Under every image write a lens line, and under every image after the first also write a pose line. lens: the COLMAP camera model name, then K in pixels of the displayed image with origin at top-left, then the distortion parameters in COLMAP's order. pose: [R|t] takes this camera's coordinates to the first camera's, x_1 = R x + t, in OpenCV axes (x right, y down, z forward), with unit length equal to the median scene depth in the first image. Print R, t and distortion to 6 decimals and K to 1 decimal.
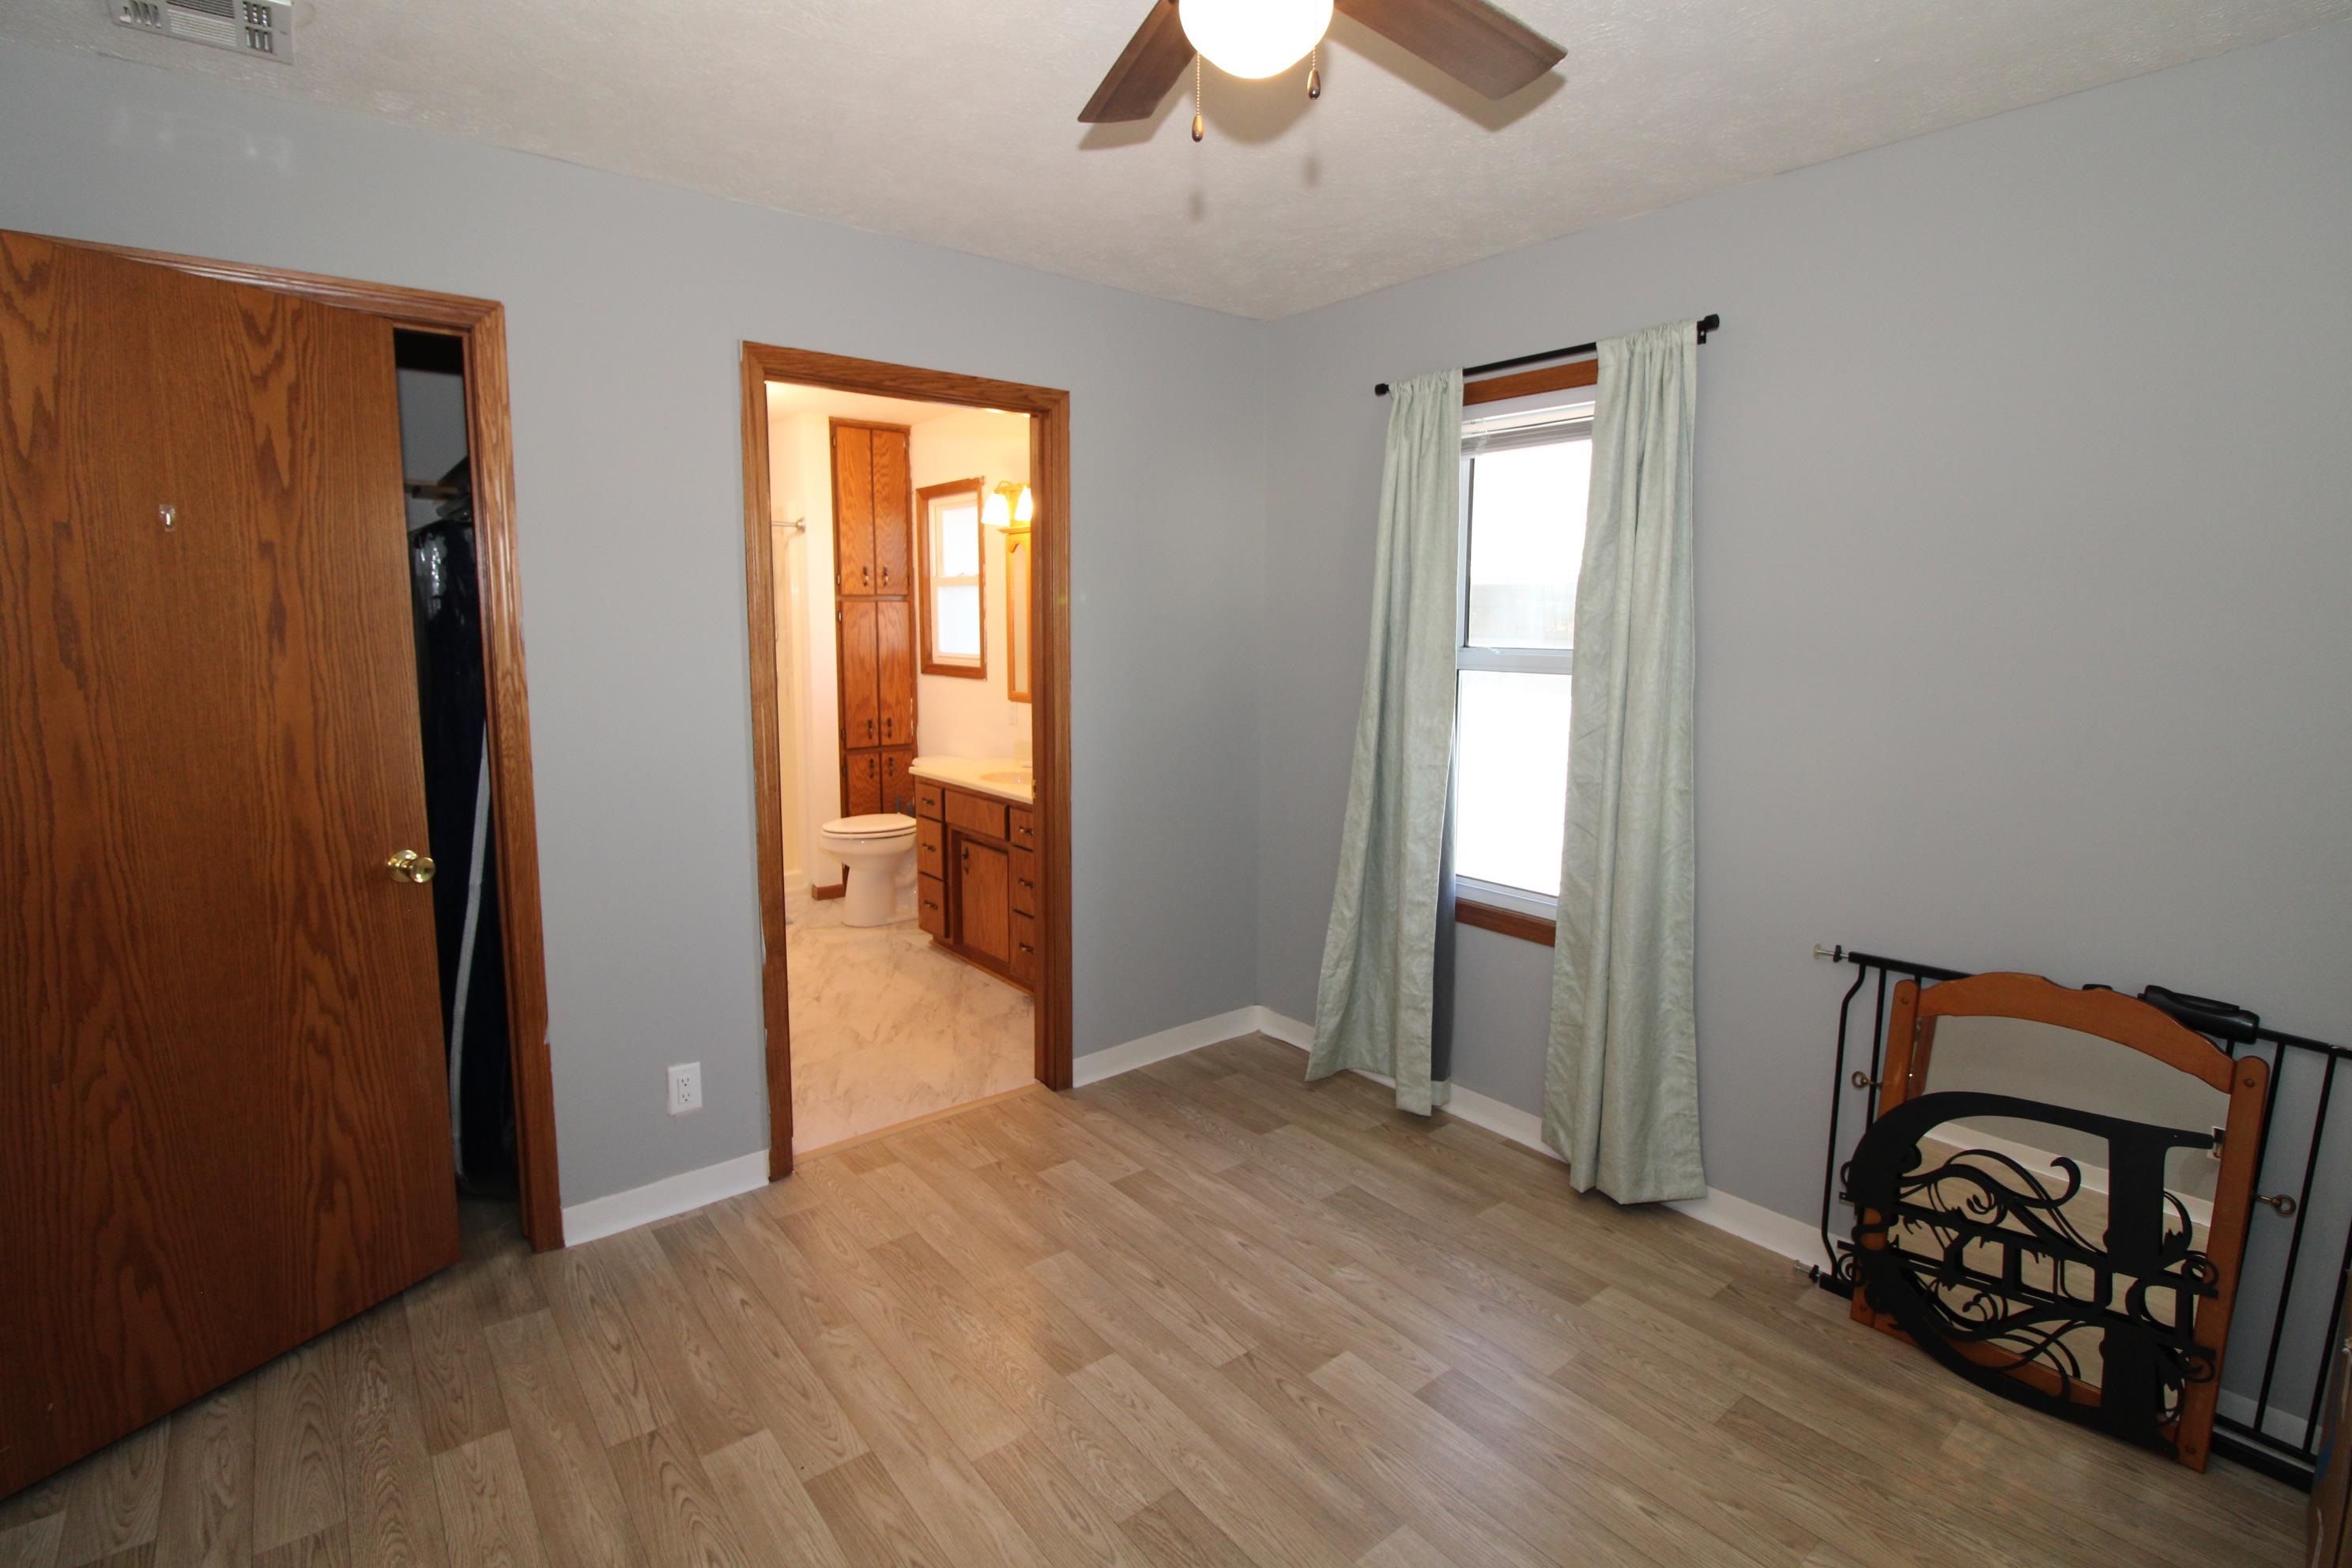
lens RADIAL K [[1099.3, 0, 1164.0], [0, 1099.3, 769.2], [0, 0, 1]] dist [-0.004045, -0.010007]
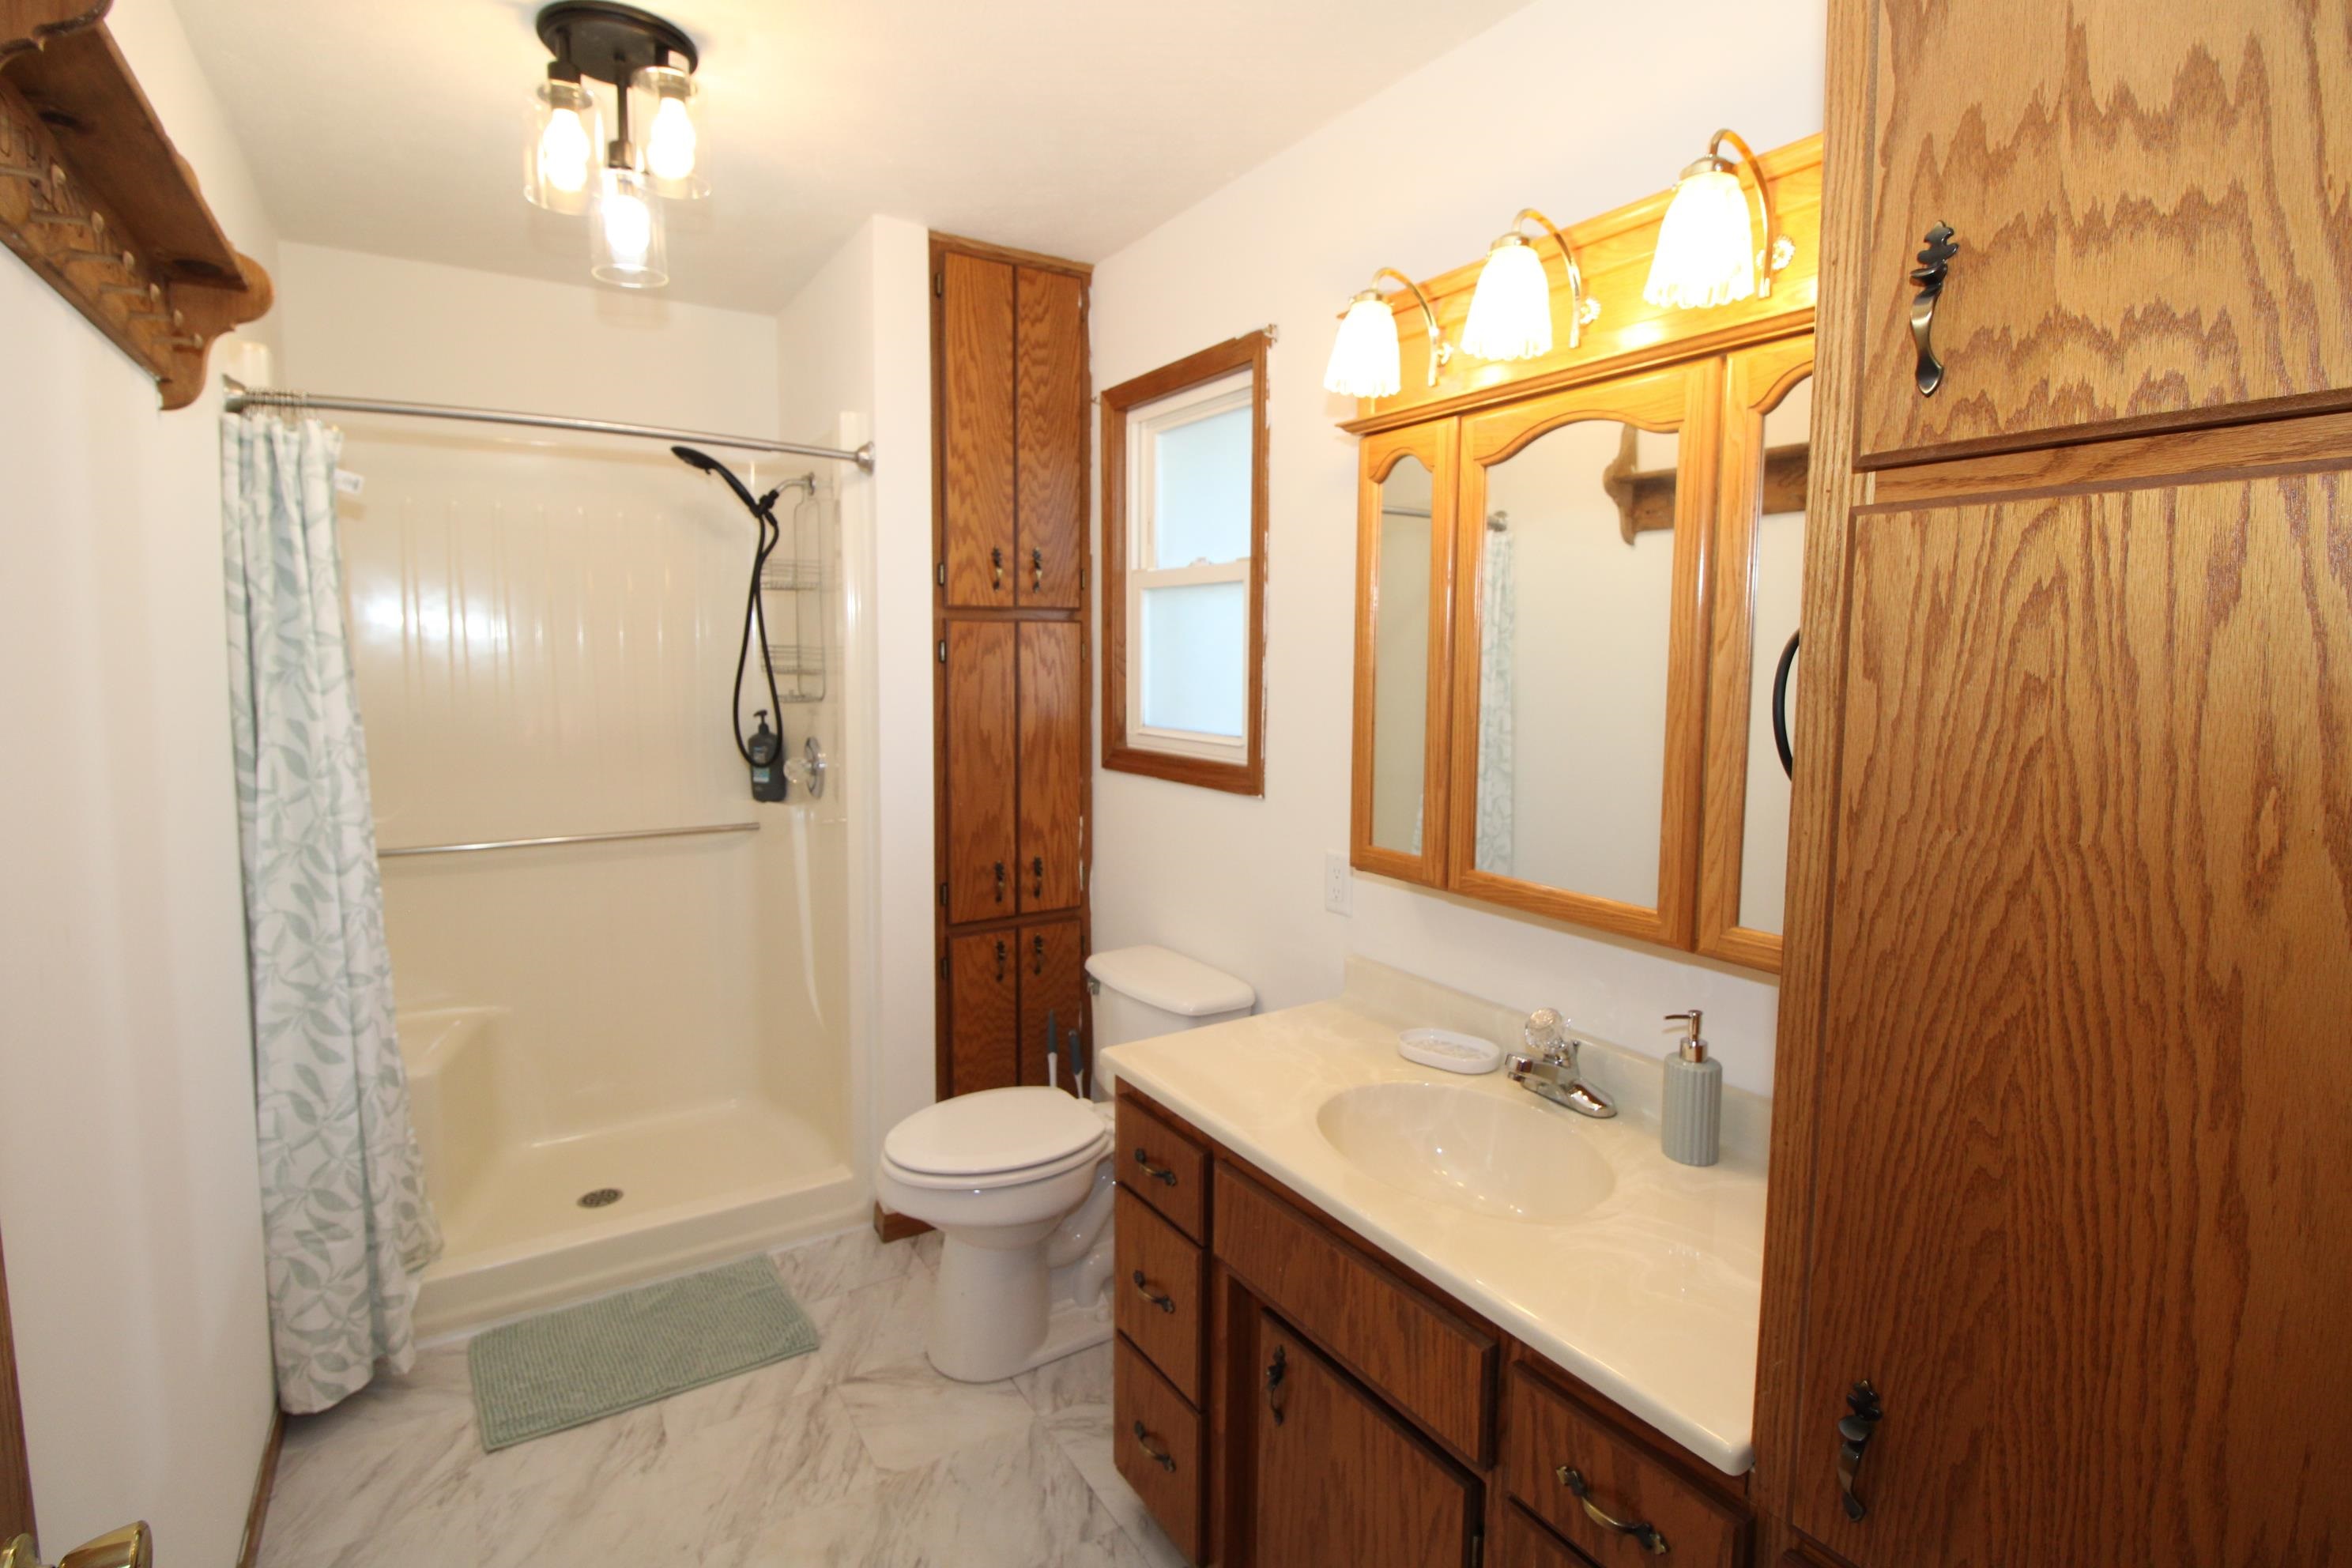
lens RADIAL K [[1099.3, 0, 1165.2], [0, 1099.3, 767.8], [0, 0, 1]] dist [-0.004045, -0.010007]
pose [[0.994109, 0.013867, -0.107493, -0.143971], [-0.017576, 0.999280, -0.033637, -0.072612], [0.106949, 0.035328, 0.993637, 0.527684]]
